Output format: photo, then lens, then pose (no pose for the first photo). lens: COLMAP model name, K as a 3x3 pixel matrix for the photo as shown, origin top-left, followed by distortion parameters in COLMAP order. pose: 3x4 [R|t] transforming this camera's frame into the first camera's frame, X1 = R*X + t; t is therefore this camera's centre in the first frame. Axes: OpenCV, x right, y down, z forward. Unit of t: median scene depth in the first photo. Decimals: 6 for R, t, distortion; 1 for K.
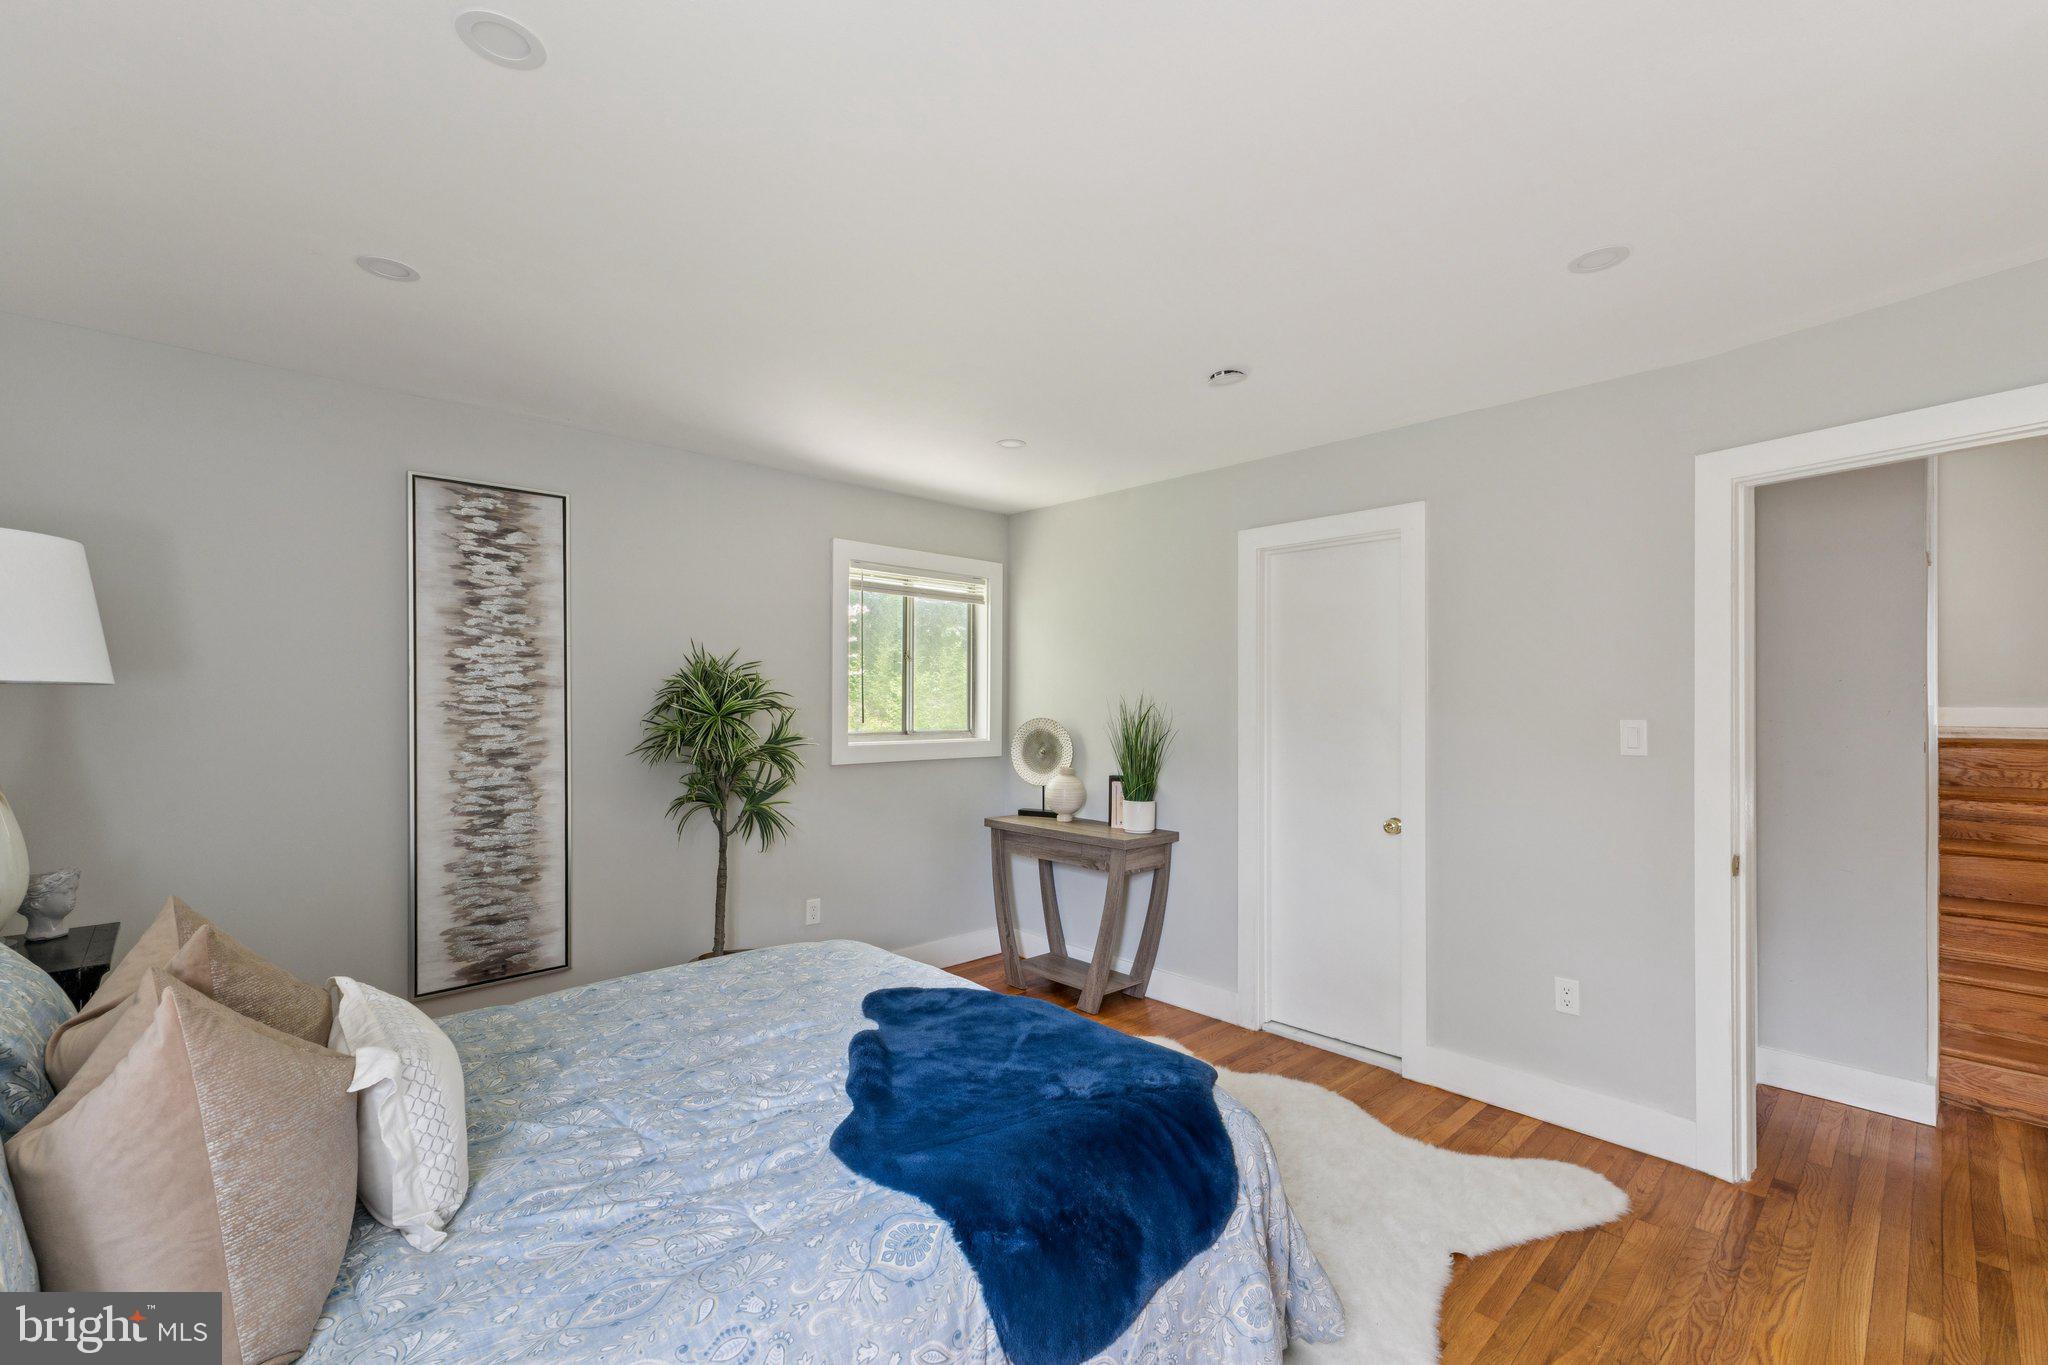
lens RADIAL K [[869.5, 0, 1031.9], [0, 869.5, 685.9], [0, 0, 1]] dist [0.008355, -0.001443]
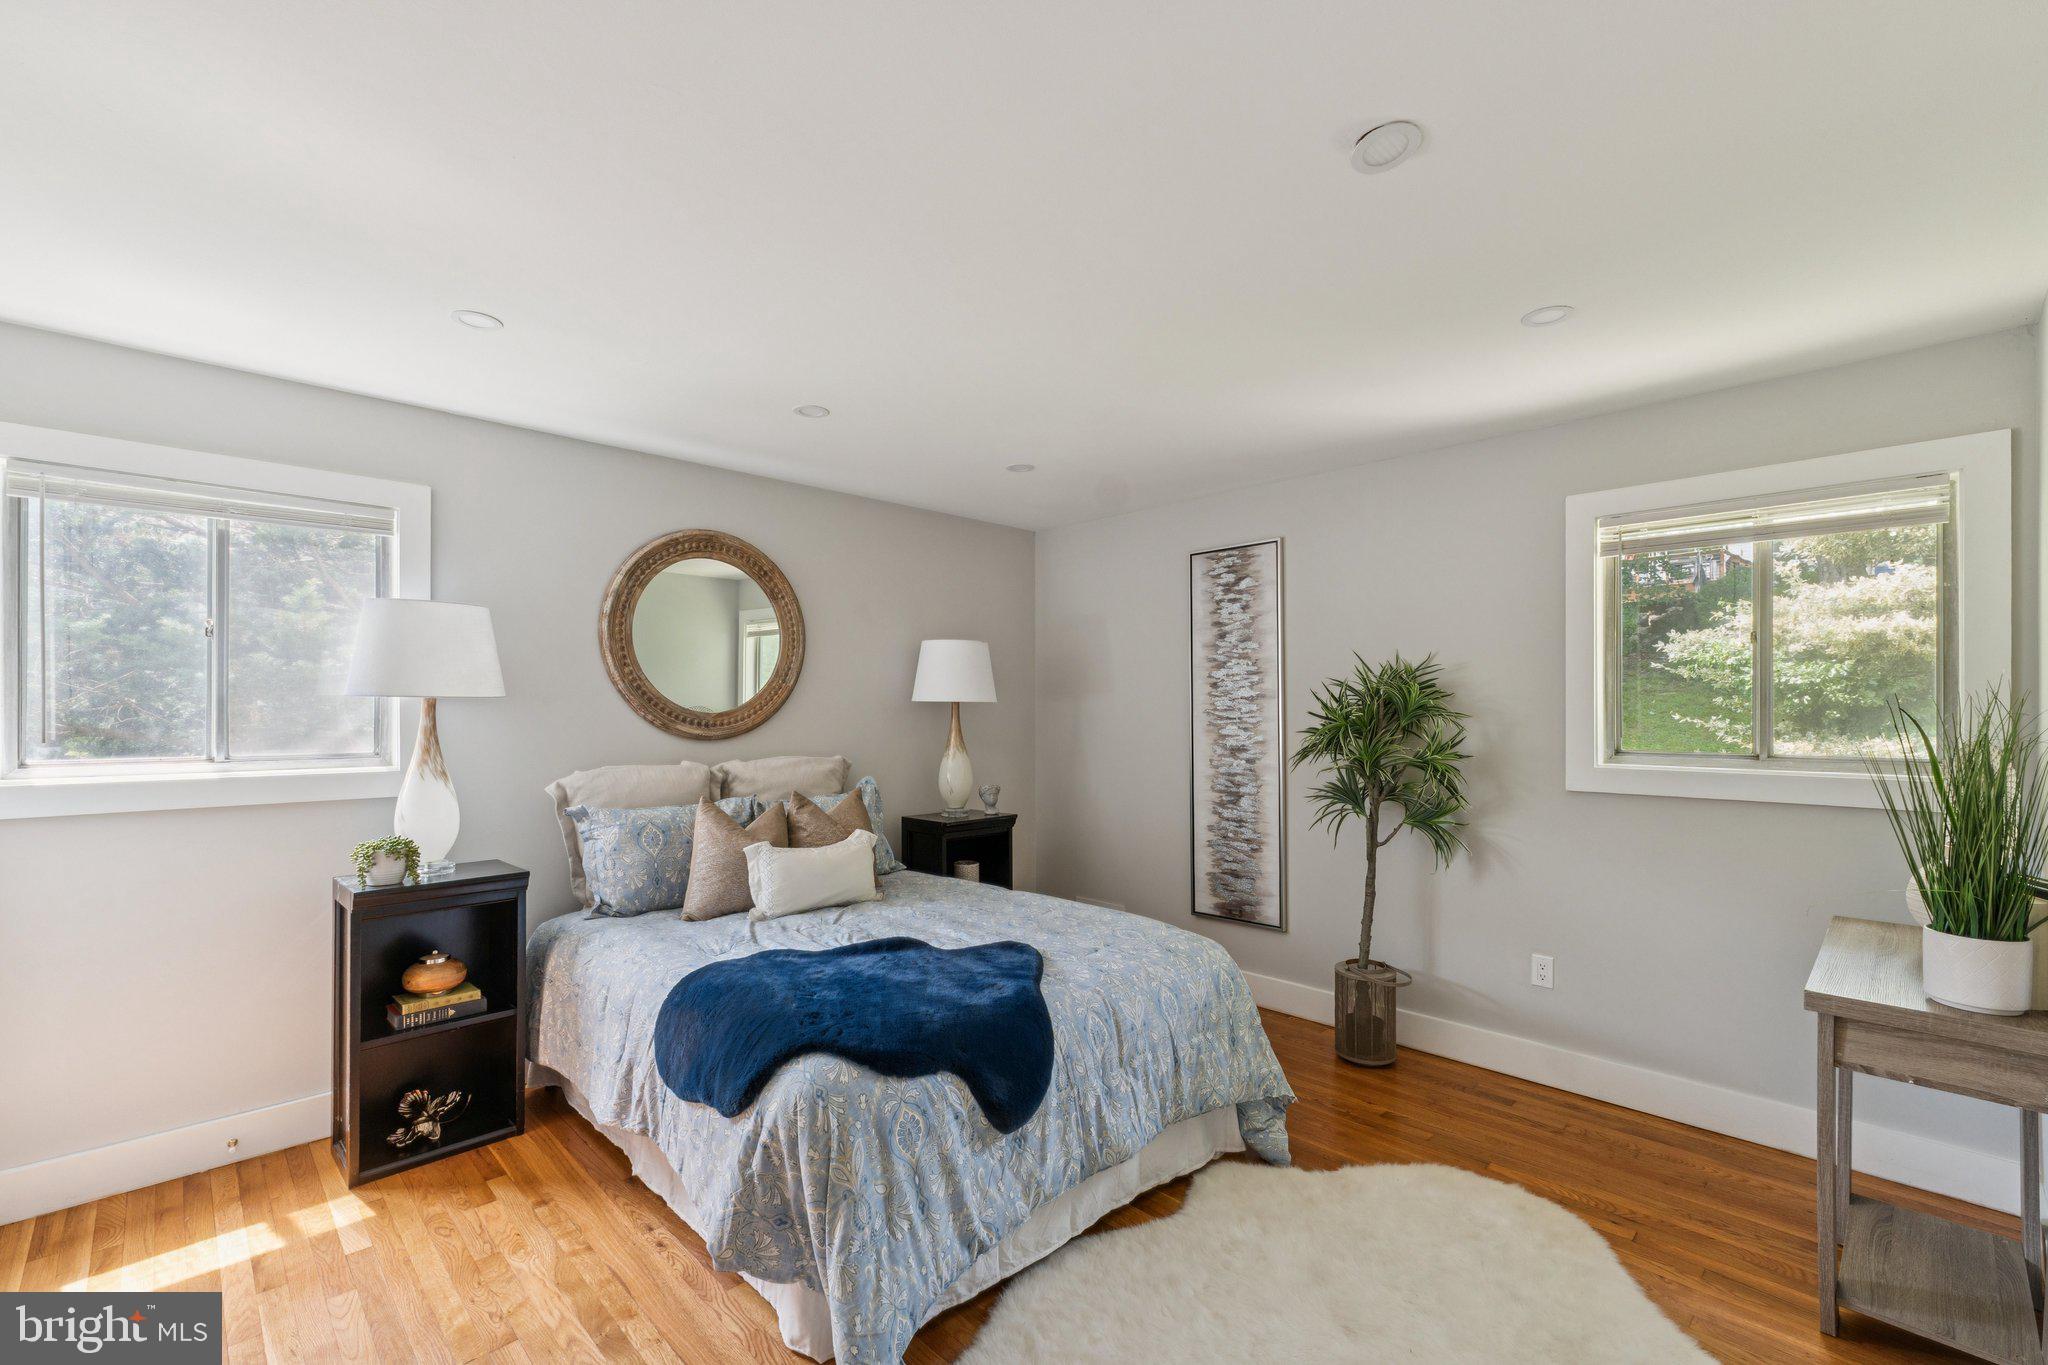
lens RADIAL K [[869.5, 0, 1029.6], [0, 869.5, 703.6], [0, 0, 1]] dist [0.008355, -0.001443]
pose [[0.026155, -0.012365, -0.999581, 0.698455], [0.017615, 0.999774, -0.011907, 0.019270], [0.999503, -0.017296, 0.026367, 0.654517]]
